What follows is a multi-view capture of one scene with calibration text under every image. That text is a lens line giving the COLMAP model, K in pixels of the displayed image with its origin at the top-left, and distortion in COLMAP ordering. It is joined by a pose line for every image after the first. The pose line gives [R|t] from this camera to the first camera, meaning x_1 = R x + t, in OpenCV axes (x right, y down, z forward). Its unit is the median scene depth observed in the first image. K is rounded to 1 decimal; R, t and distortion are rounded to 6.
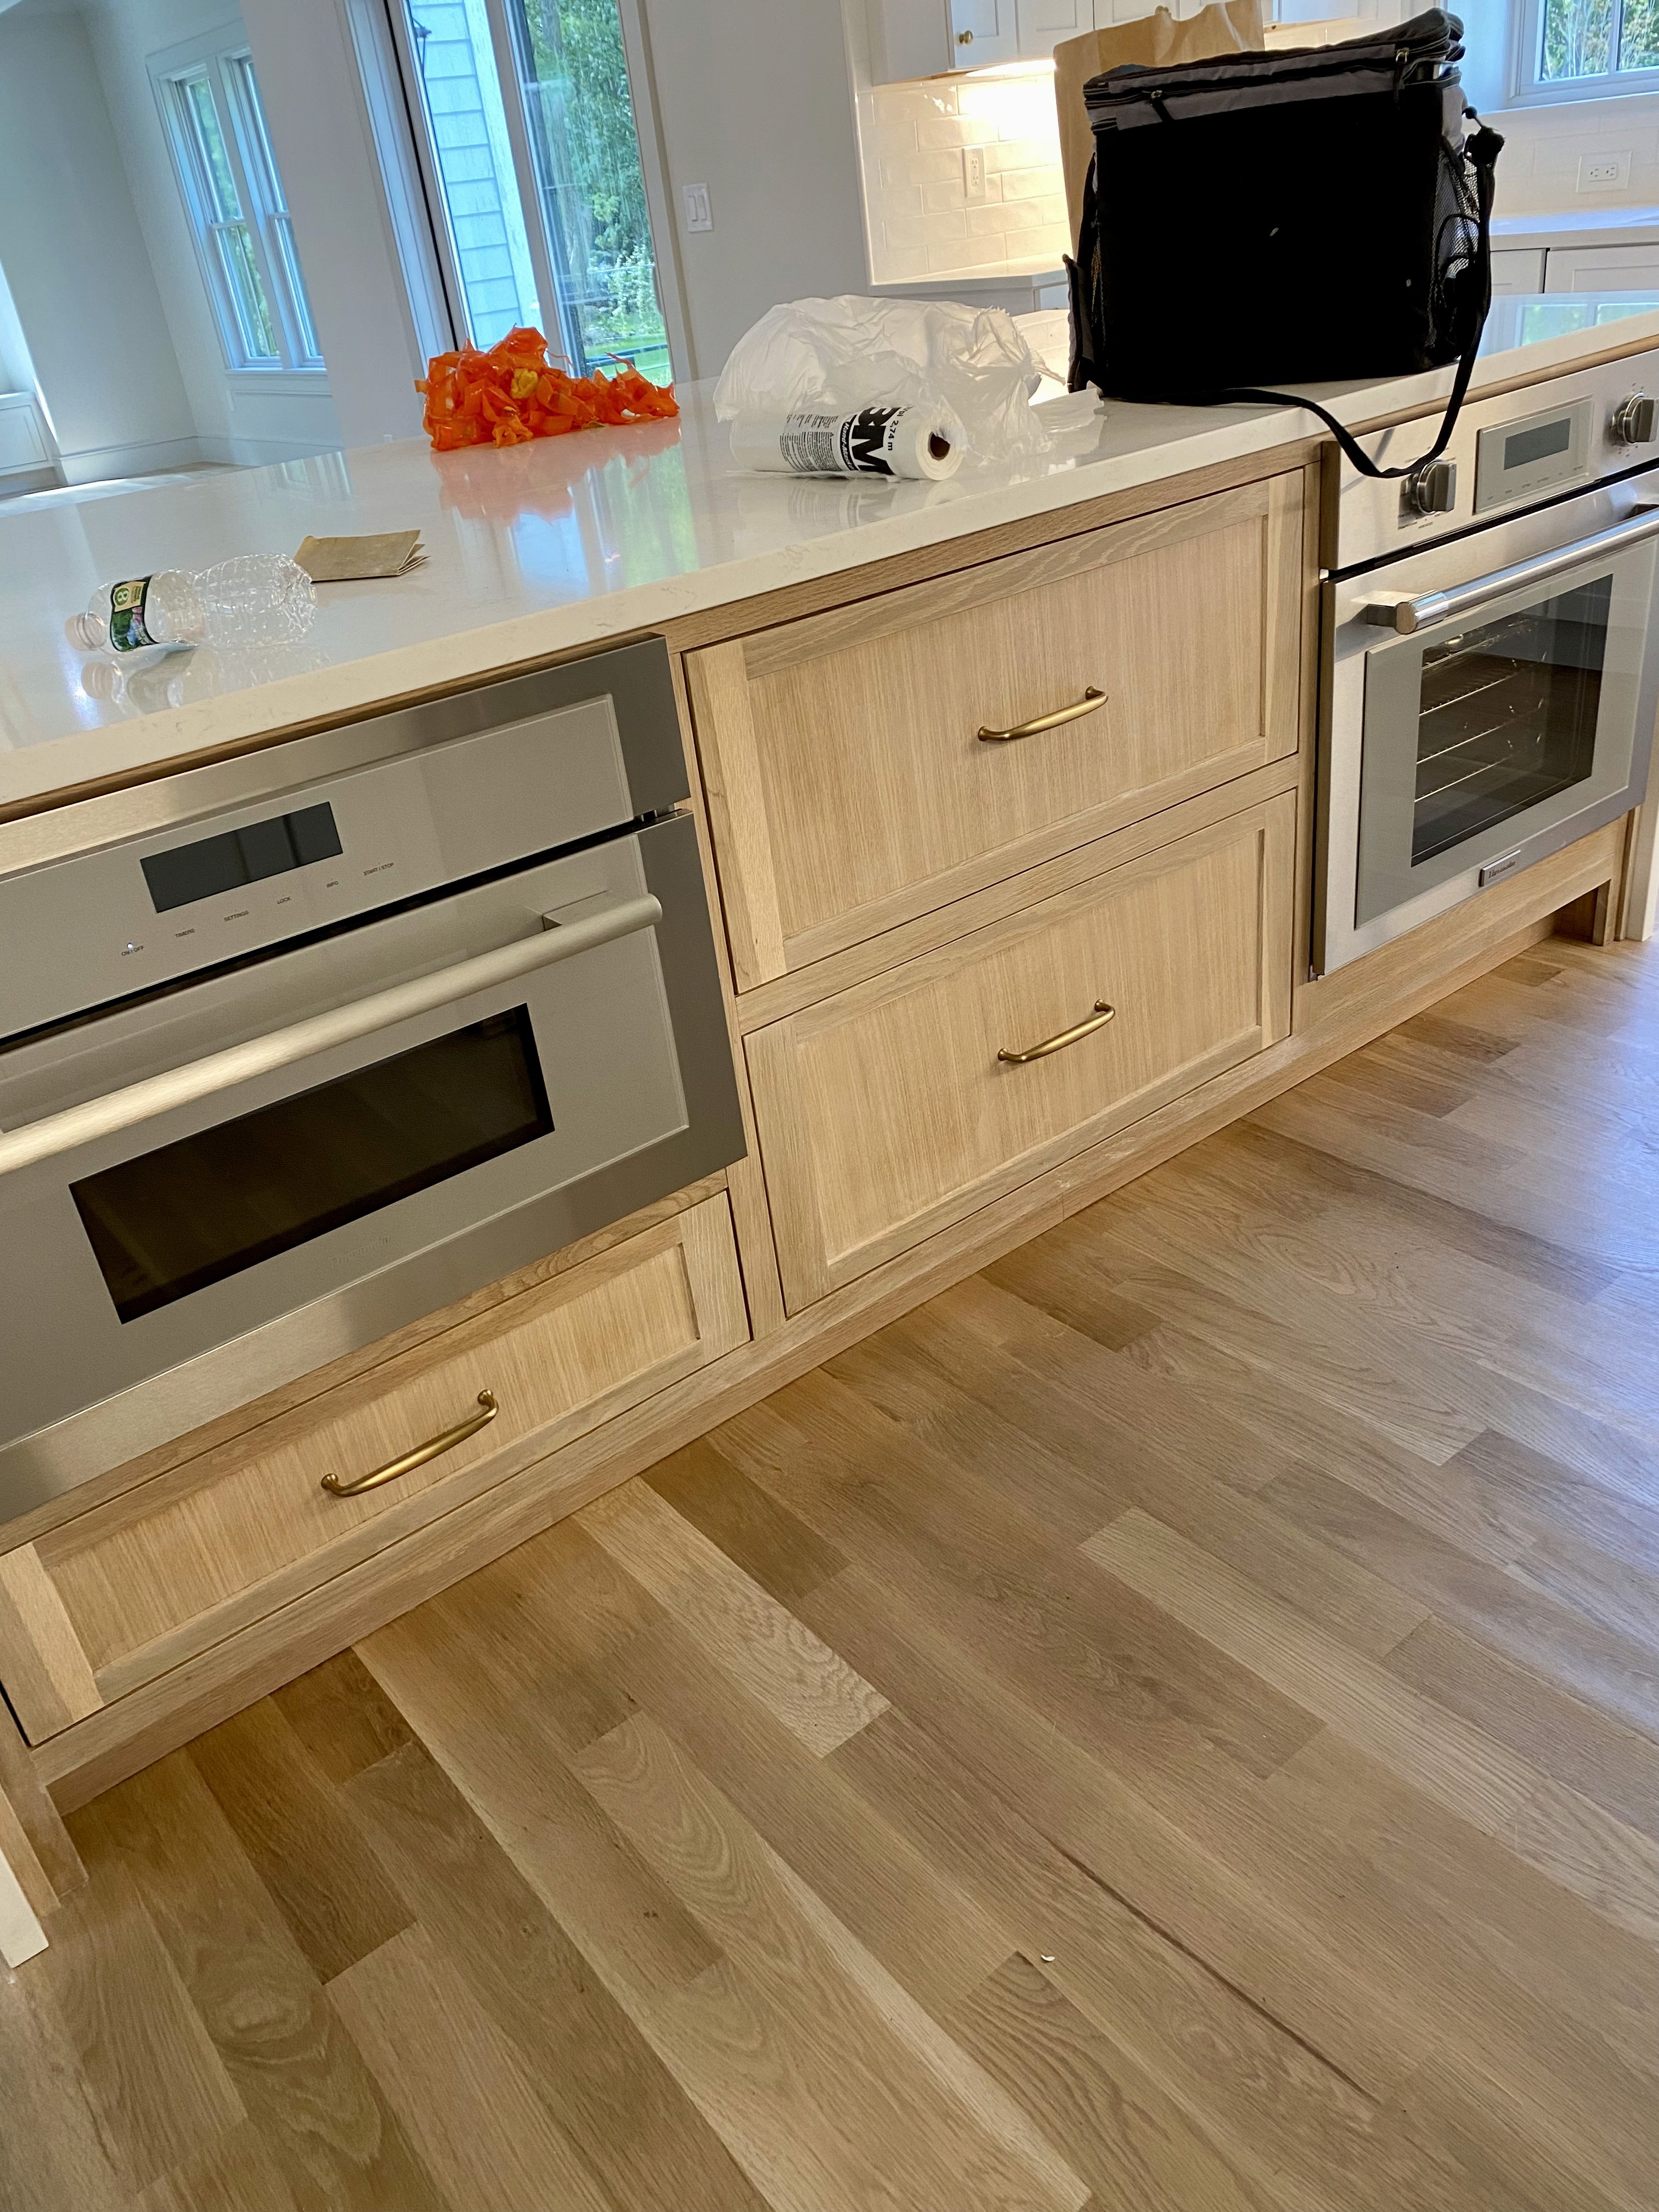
lens RADIAL K [[1688.9, 0, 829.5], [0, 1688.9, 1106.0], [0, 0, 1]] dist [0.126630, -0.121714]
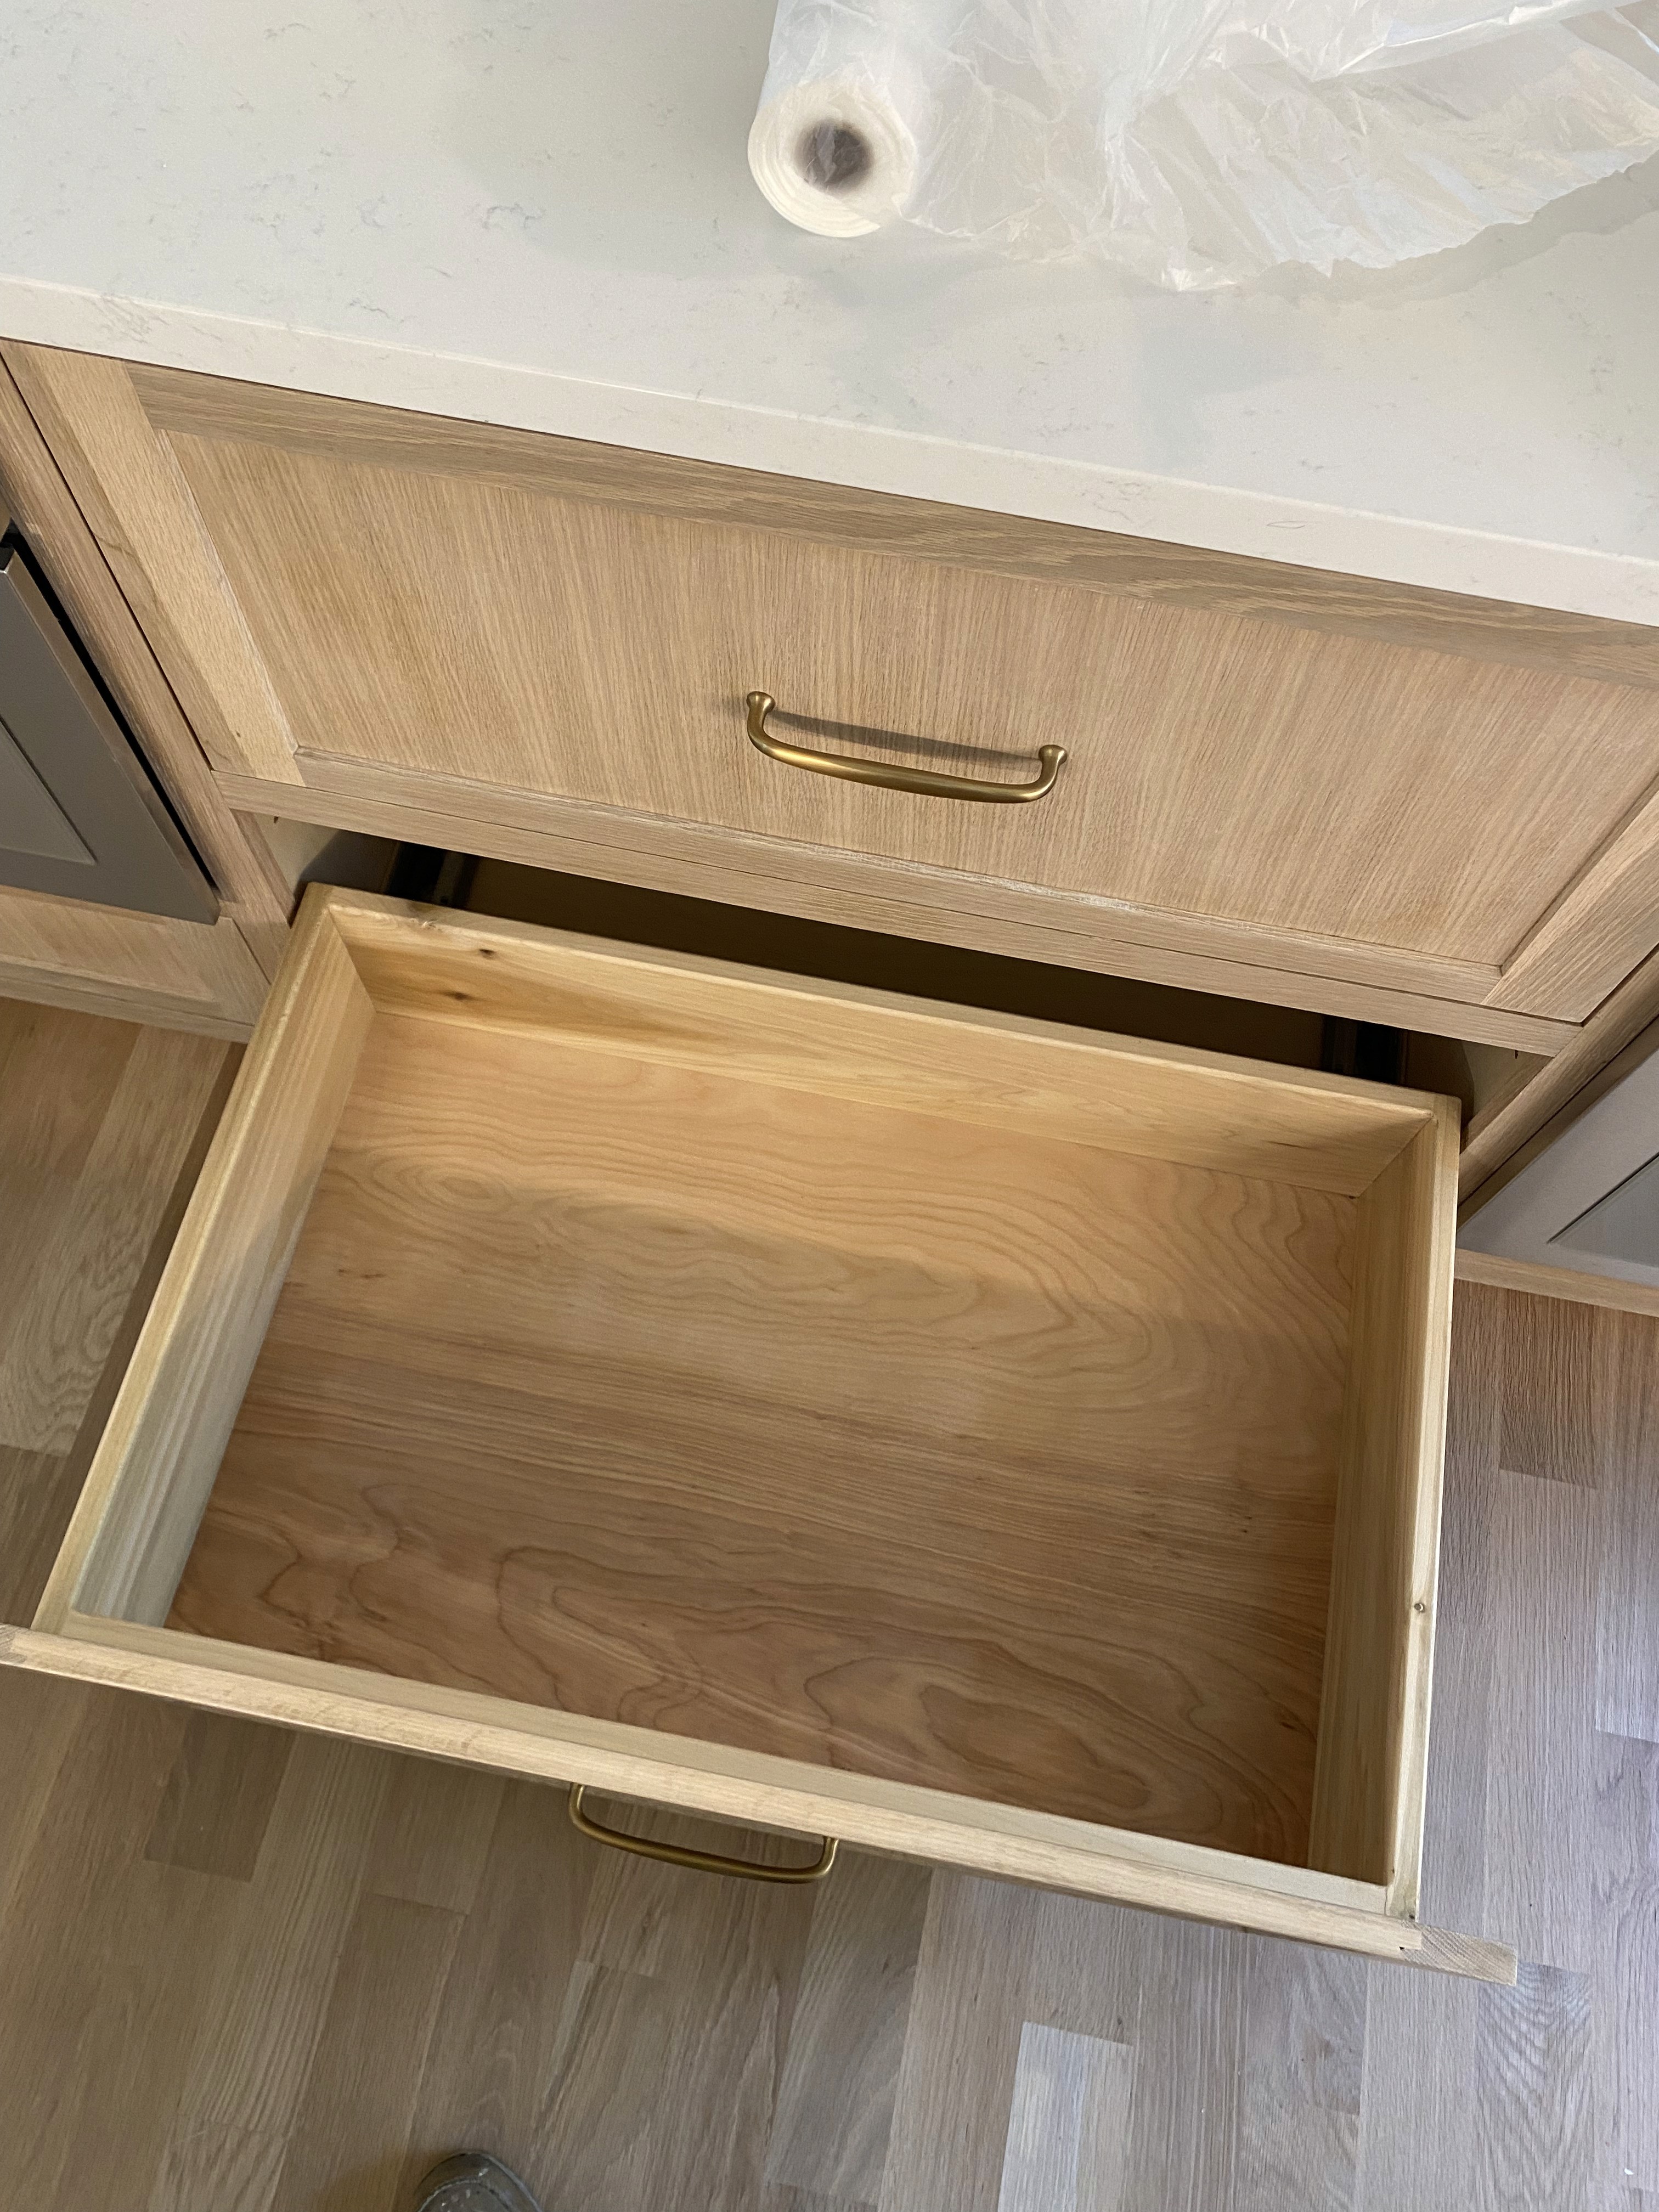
lens RADIAL K [[1688.9, 0, 829.5], [0, 1688.9, 1106.0], [0, 0, 1]] dist [0.126630, -0.121714]
pose [[0.628478, 0.751776, -0.199621, 0.322151], [-0.438041, 0.554152, 0.707839, -0.566115], [0.642757, -0.357419, 0.677581, 0.664540]]
